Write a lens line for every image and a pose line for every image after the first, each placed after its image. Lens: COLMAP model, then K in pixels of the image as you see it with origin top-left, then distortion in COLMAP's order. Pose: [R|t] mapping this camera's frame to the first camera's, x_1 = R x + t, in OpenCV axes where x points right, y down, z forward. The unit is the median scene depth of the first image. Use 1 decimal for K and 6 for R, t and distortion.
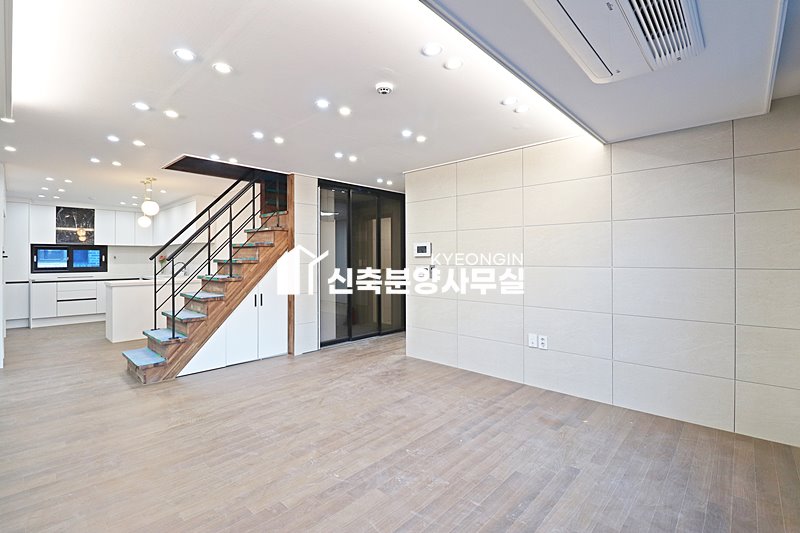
lens RADIAL K [[368.1, 0, 402.0], [0, 368.1, 255.3], [0, 0, 1]] dist [-0.003229, -0.000610]
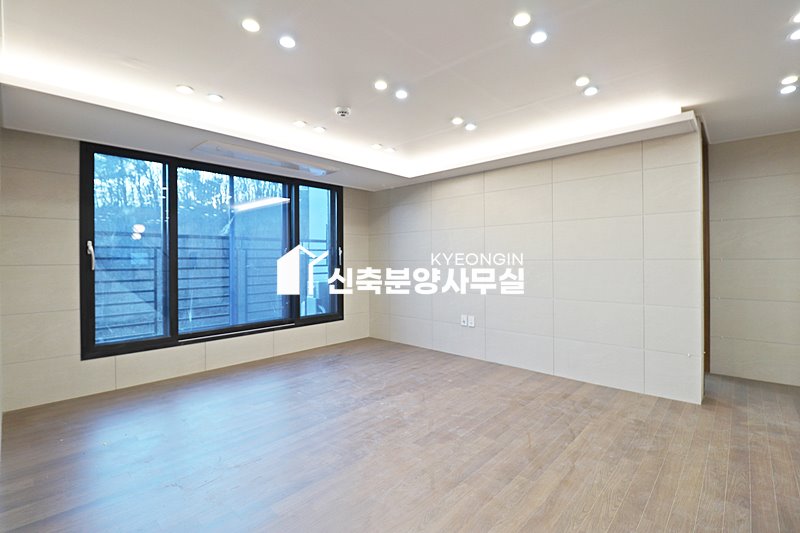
lens RADIAL K [[370.6, 0, 400.8], [0, 370.6, 259.3], [0, 0, 1]] dist [-0.001802, -0.013867]
pose [[-0.999951, 0.009842, 0.000856, -0.177736], [0.009839, 0.999944, -0.003963, 0.028183], [-0.000895, -0.003955, -0.999992, 1.683048]]
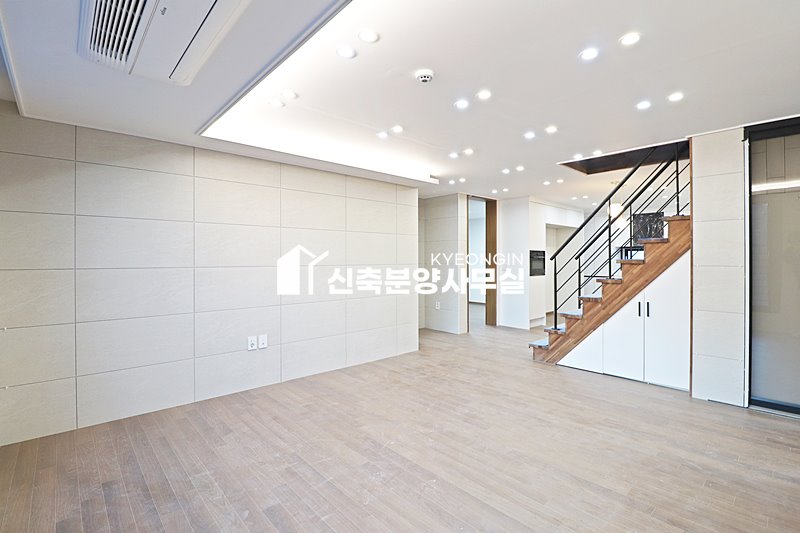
lens RADIAL K [[370.6, 0, 400.8], [0, 370.6, 259.3], [0, 0, 1]] dist [-0.001802, -0.013867]
pose [[-0.076077, 0.002361, -0.997099, 0.683900], [0.007933, 0.999967, 0.001763, 0.007835], [0.997070, -0.007776, -0.076093, 0.769384]]
